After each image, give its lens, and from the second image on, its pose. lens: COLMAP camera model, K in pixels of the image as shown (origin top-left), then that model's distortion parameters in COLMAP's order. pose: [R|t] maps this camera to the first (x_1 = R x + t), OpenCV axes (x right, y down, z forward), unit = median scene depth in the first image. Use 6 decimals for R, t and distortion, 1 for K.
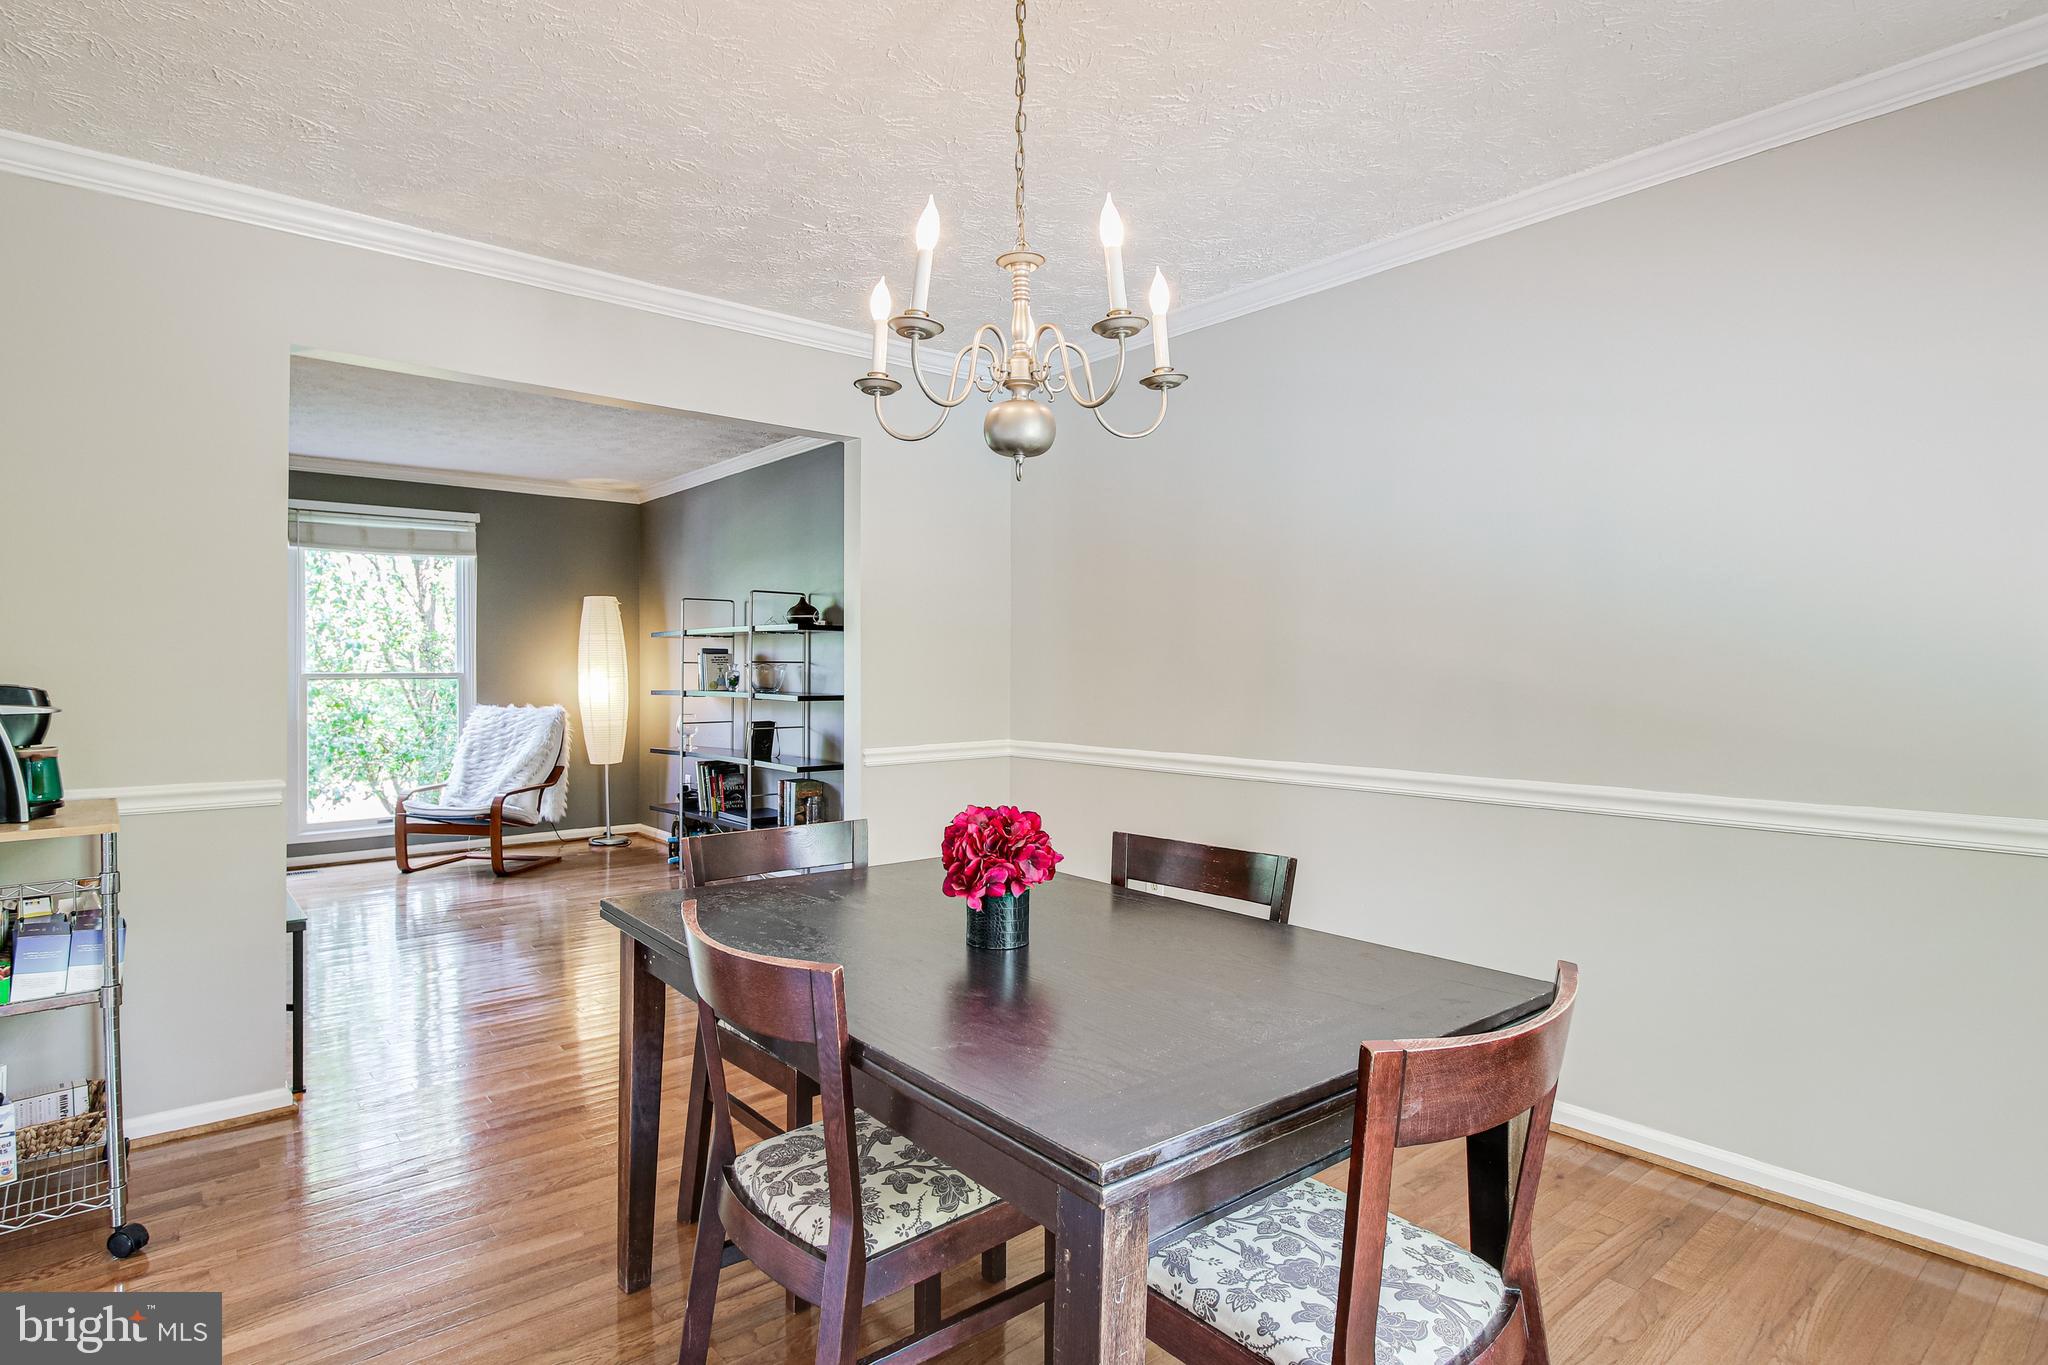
lens RADIAL K [[1061.3, 0, 1008.4], [0, 1061.3, 678.5], [0, 0, 1]] dist [-0.001805, 0.000339]
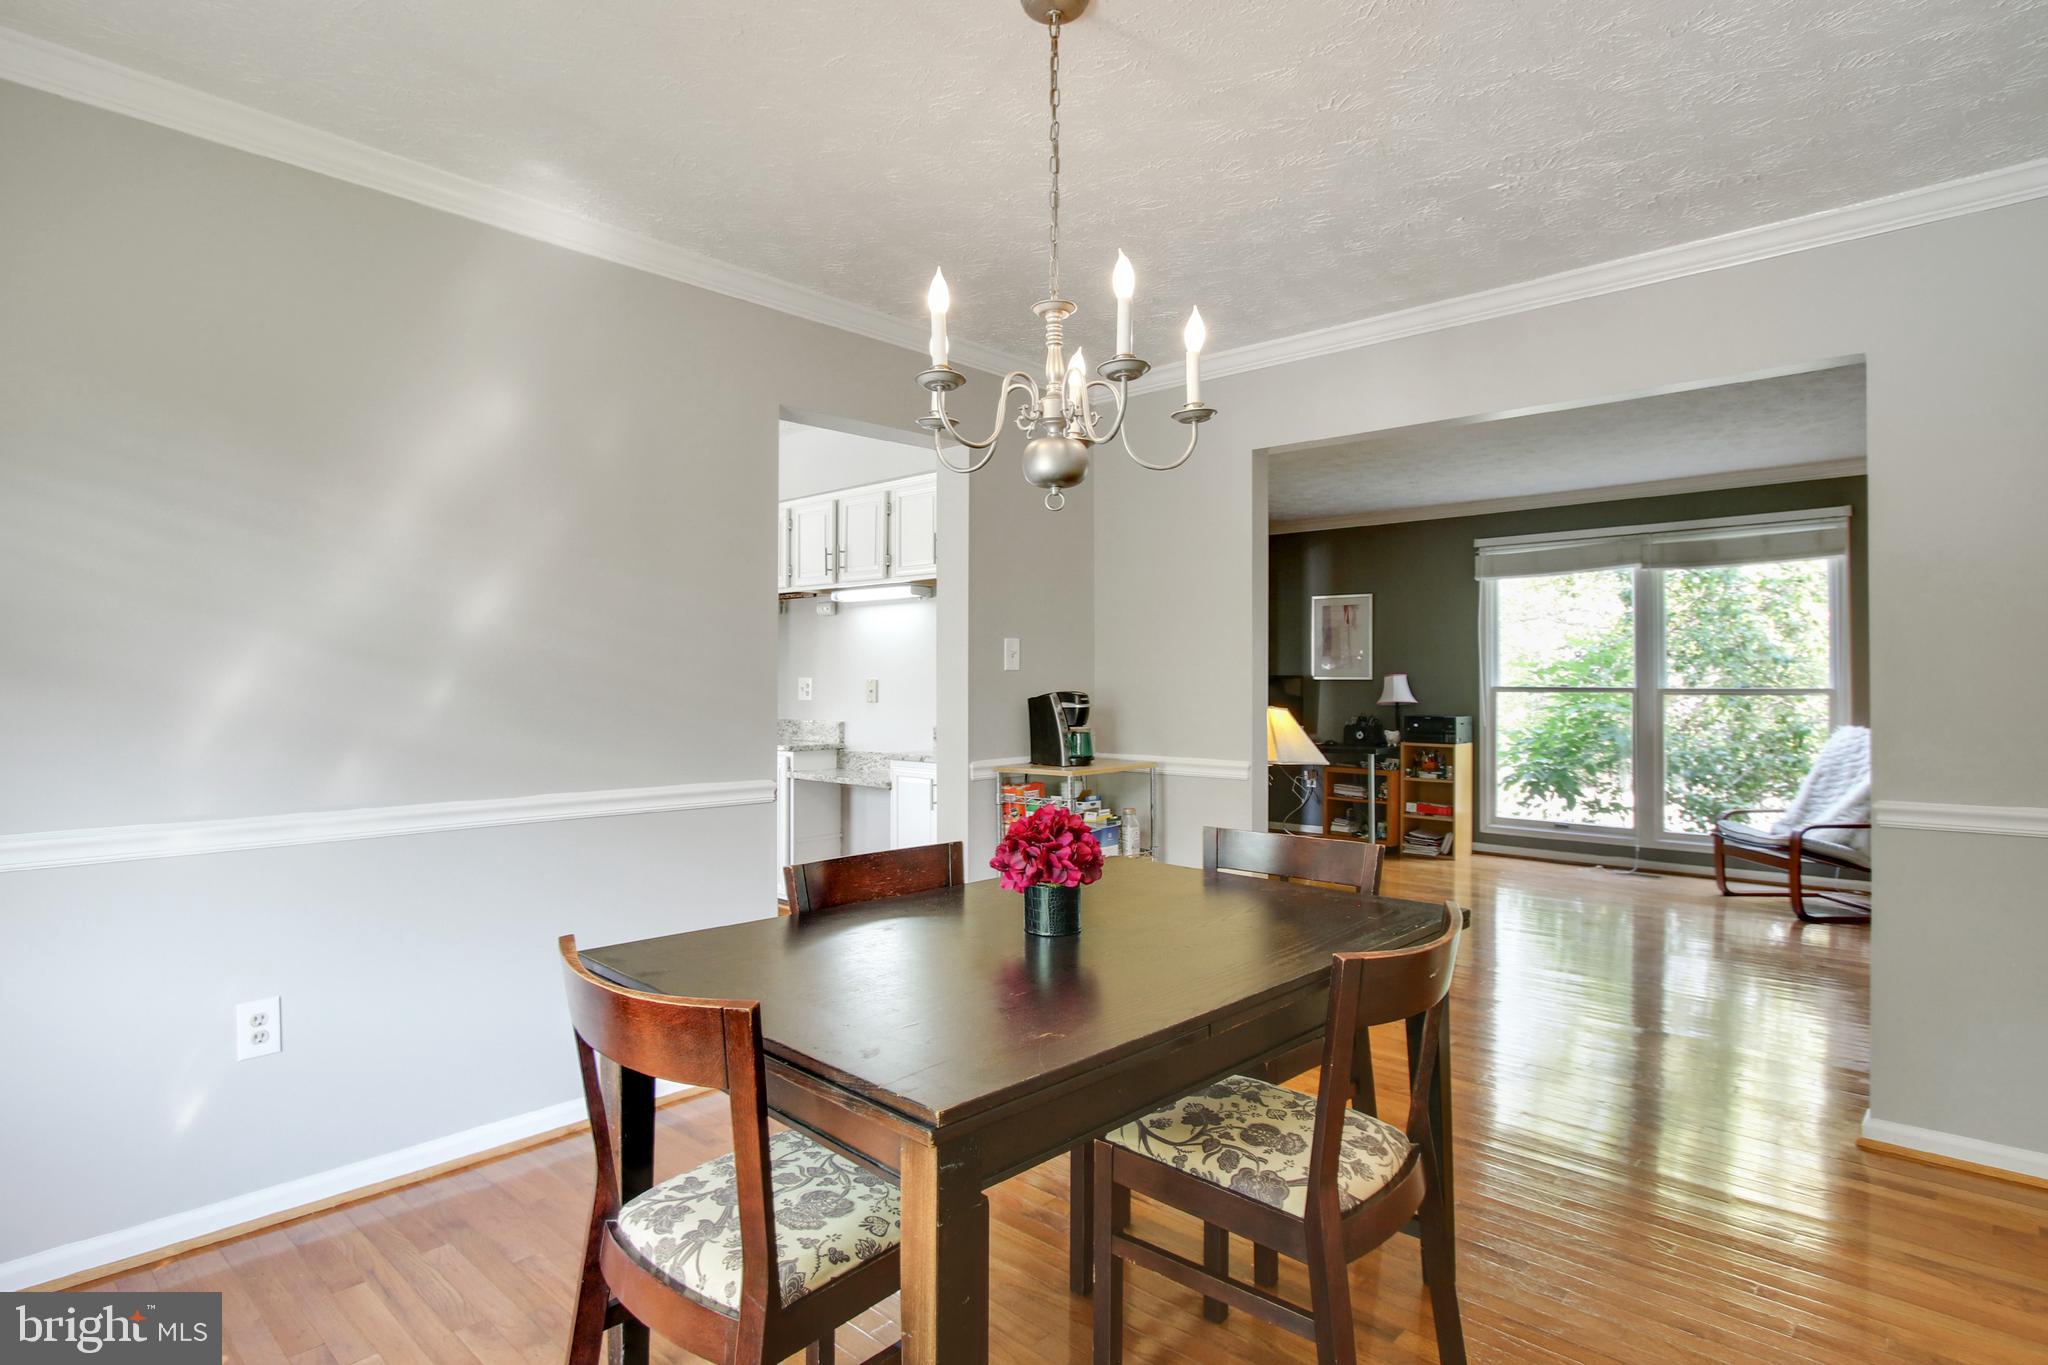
lens RADIAL K [[1061.3, 0, 1008.4], [0, 1061.3, 678.5], [0, 0, 1]] dist [-0.001805, 0.000339]
pose [[0.129365, -0.004540, -0.991587, 0.598360], [-0.009902, 0.999934, -0.005870, -0.003161], [0.991548, 0.010578, 0.129311, 0.448242]]
